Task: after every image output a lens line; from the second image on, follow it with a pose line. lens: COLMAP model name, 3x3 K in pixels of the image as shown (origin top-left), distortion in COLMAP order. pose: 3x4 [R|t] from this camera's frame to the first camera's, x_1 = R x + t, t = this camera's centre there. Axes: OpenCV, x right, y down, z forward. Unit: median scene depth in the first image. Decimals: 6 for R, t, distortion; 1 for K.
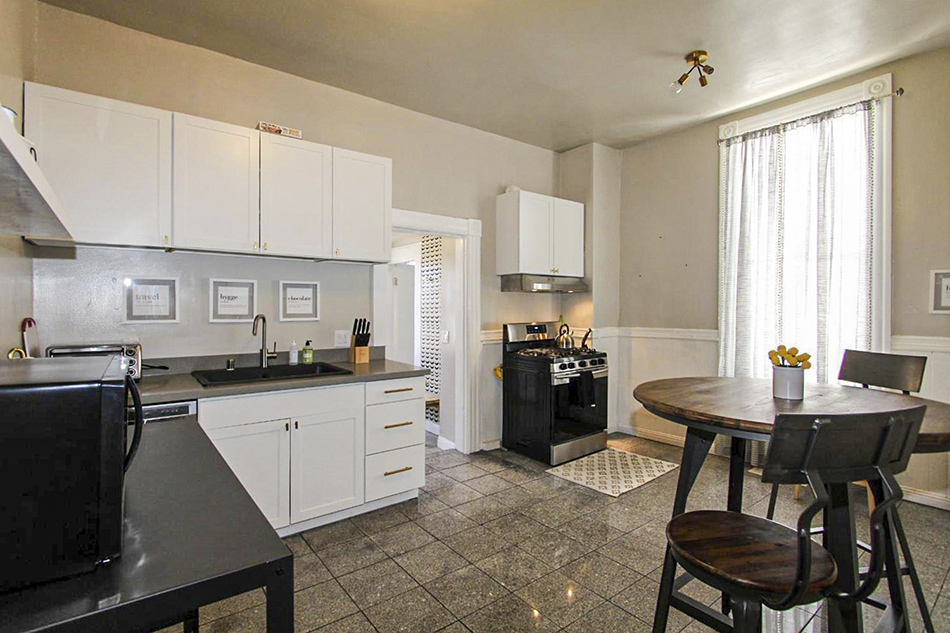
lens RADIAL K [[453.7, 0, 472.3], [0, 453.7, 314.2], [0, 0, 1]] dist [-0.010849, -0.000758]
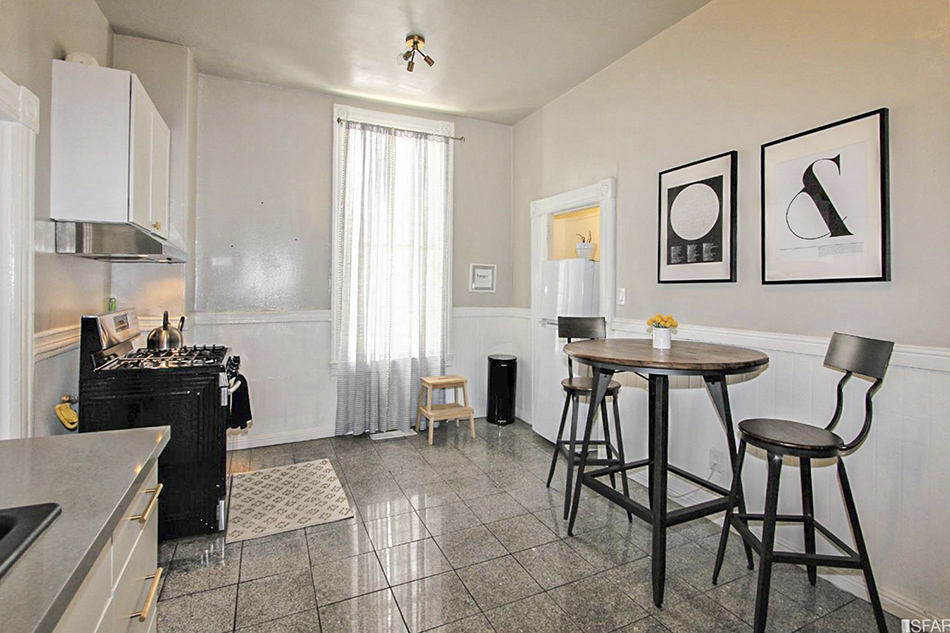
lens RADIAL K [[453.7, 0, 464.2], [0, 453.7, 288.9], [0, 0, 1]] dist [-0.010849, -0.000758]
pose [[0.228219, 0.003058, 0.973605, -0.374993], [0.007988, 0.999956, -0.005014, -0.002660], [-0.973577, 0.008921, 0.228185, 0.525030]]
